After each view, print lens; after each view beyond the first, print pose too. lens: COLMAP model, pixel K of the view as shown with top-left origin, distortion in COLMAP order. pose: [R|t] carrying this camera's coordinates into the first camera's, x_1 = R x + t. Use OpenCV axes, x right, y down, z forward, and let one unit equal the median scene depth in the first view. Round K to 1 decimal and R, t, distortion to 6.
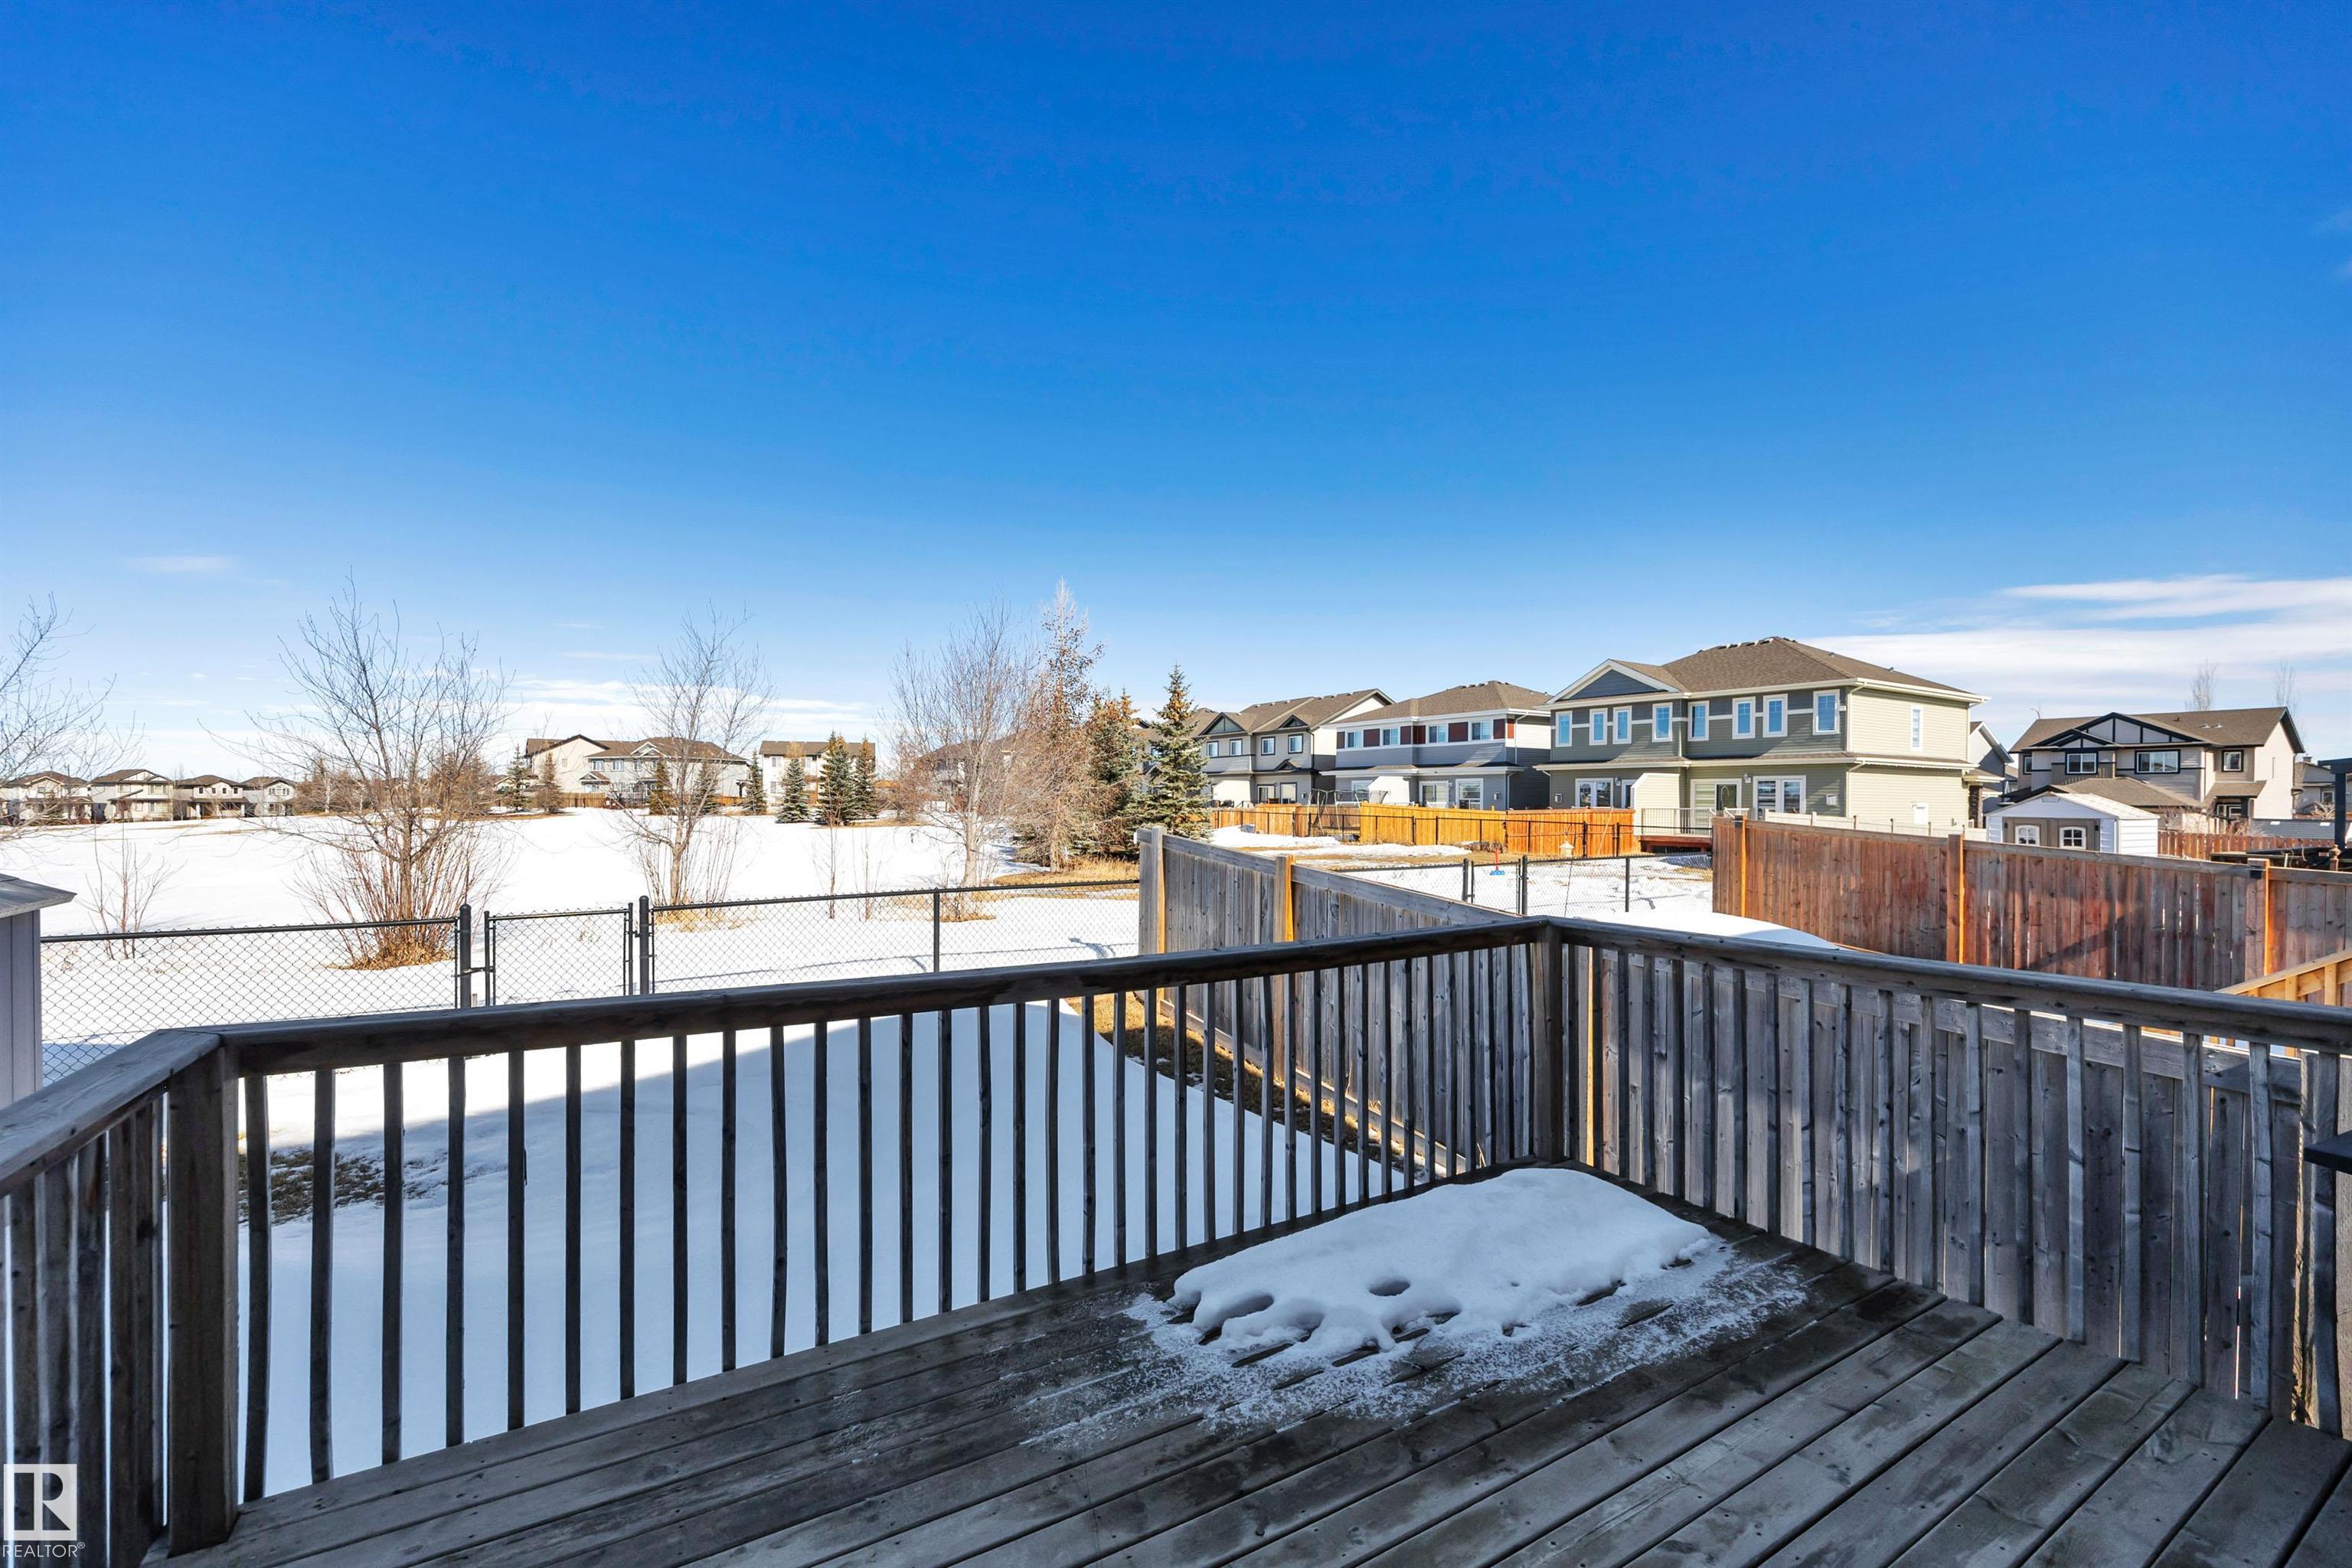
lens RADIAL K [[961.6, 0, 1173.0], [0, 961.6, 800.5], [0, 0, 1]] dist [0.001643, 0.000021]
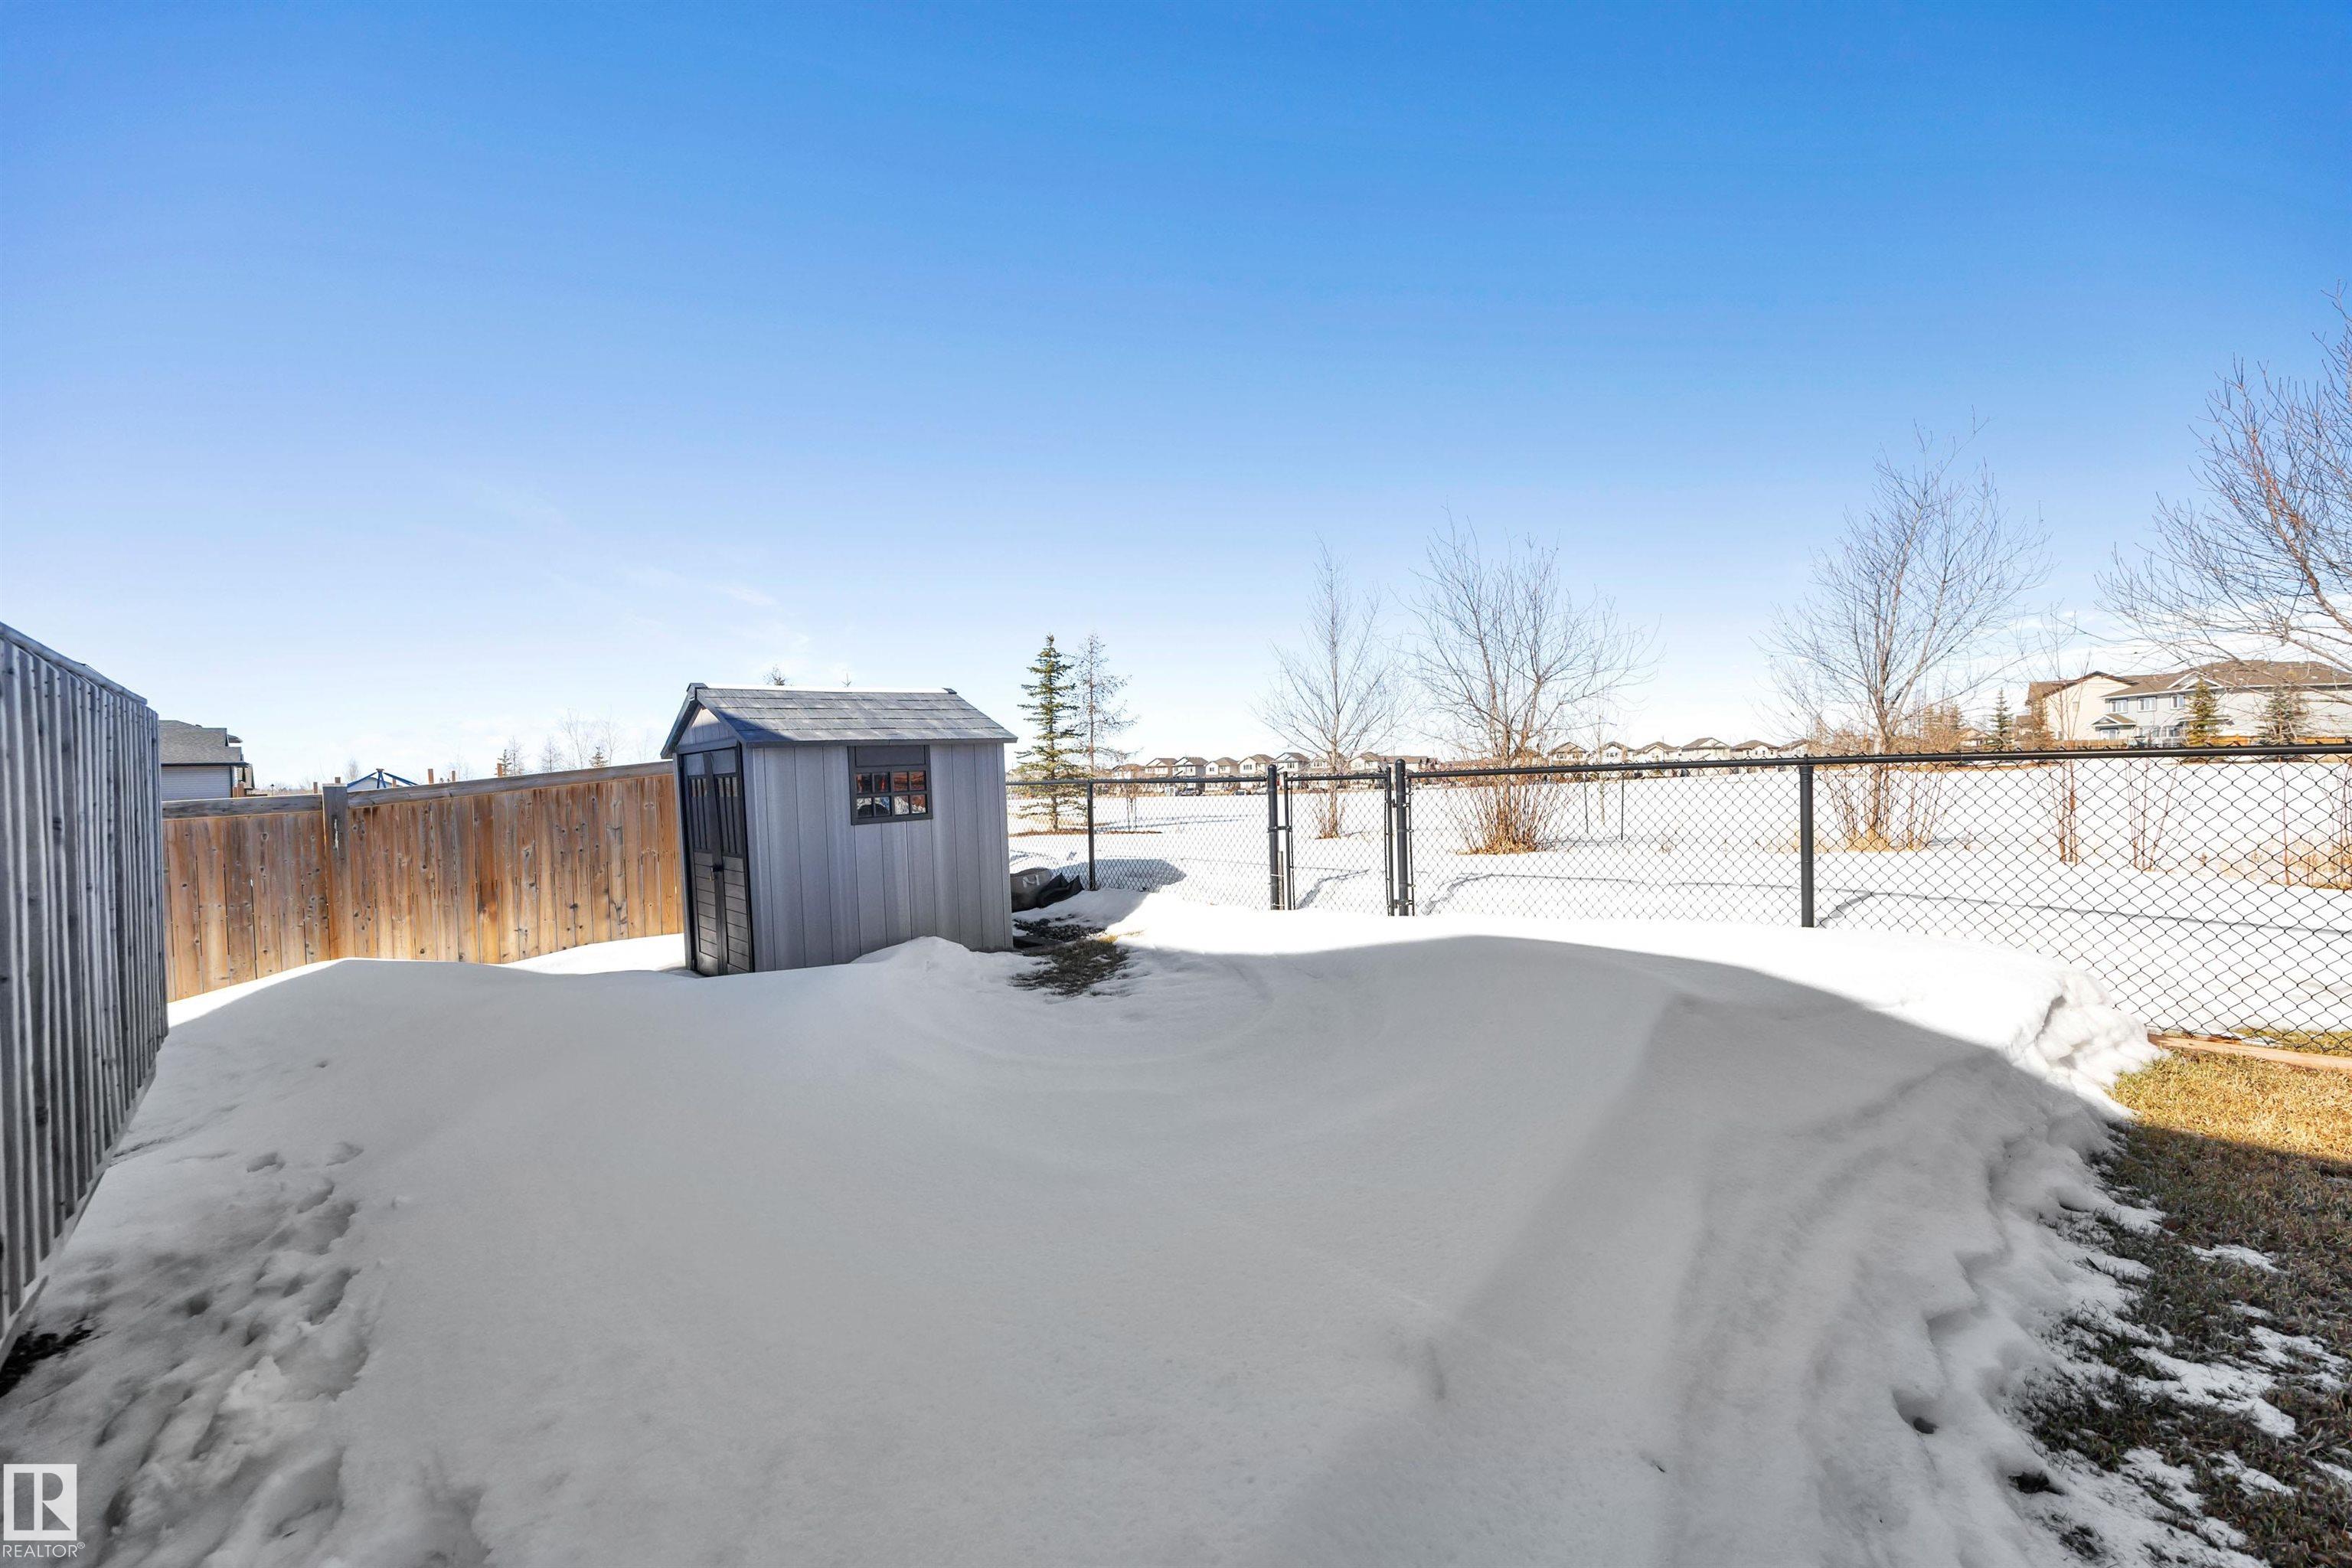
lens RADIAL K [[942.1, 0, 1176.0], [0, 942.1, 784.0], [0, 0, 1]] dist [0.000299, -0.000057]
pose [[0.216256, 0.002995, -0.976332, 0.065792], [0.021481, 0.999739, 0.007825, 0.030069], [0.976100, -0.022665, 0.216135, 0.173741]]
